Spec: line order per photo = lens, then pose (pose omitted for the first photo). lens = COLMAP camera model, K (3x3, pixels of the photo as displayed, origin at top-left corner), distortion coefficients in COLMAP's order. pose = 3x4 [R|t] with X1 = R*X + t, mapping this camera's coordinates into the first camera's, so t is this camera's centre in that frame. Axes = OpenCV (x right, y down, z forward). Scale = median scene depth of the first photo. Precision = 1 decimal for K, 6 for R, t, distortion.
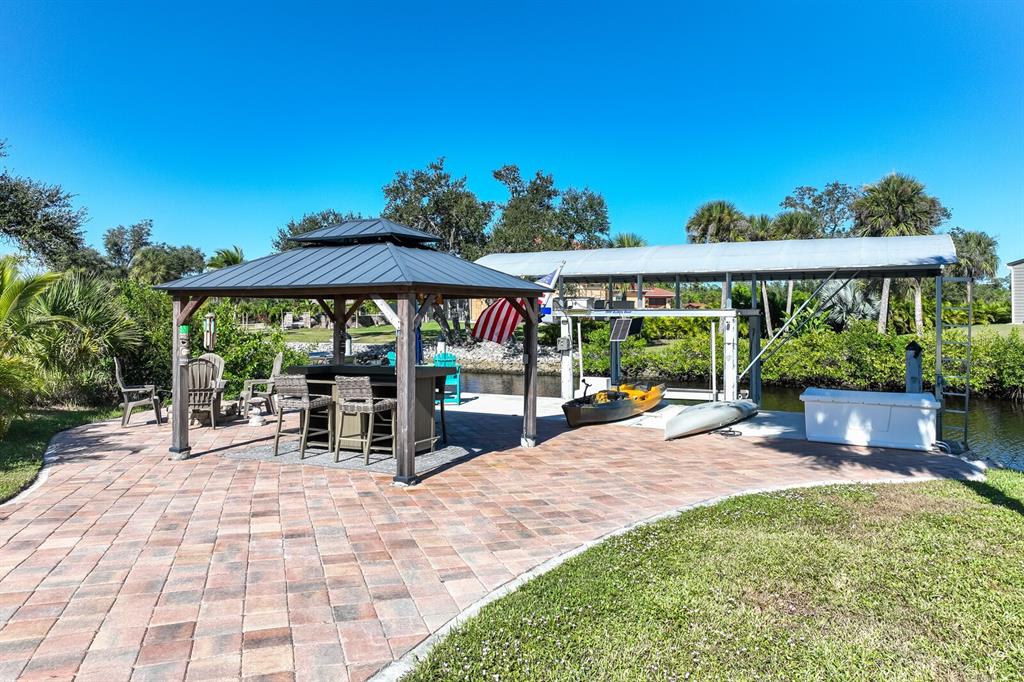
lens RADIAL K [[723.4, 0, 511.1], [0, 723.4, 299.9], [0, 0, 1]] dist [0.010484, 0.008153]
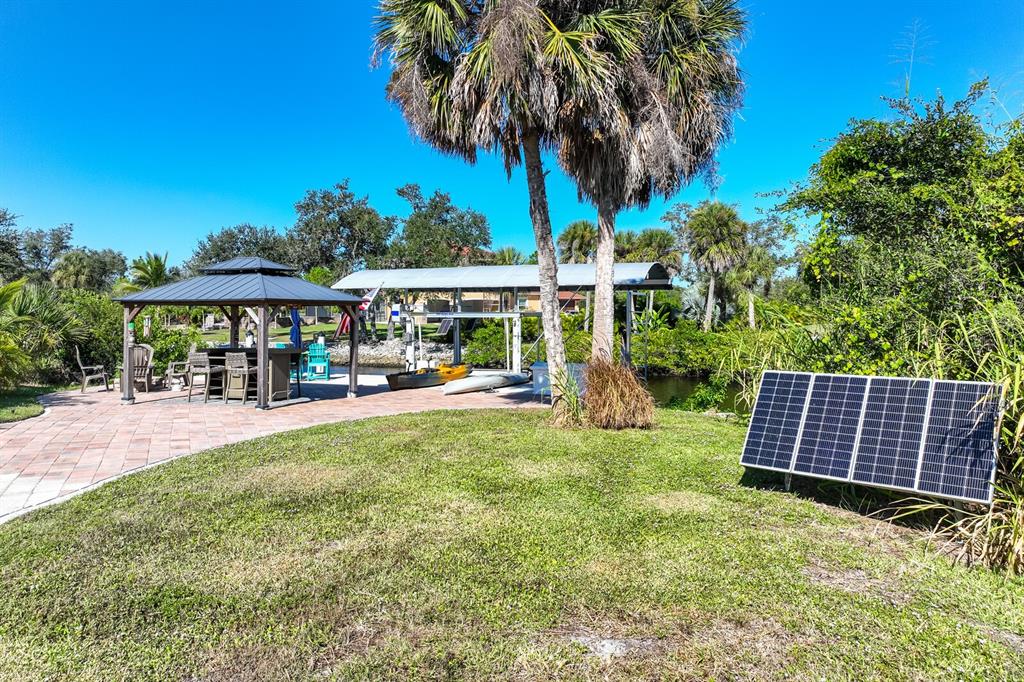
lens RADIAL K [[723.4, 0, 511.1], [0, 723.4, 299.9], [0, 0, 1]] dist [0.010484, 0.008153]
pose [[0.995802, 0.001741, 0.091516, 0.190841], [-0.001563, 0.999997, -0.002024, -0.011018], [-0.091519, 0.001872, 0.995802, -0.534368]]
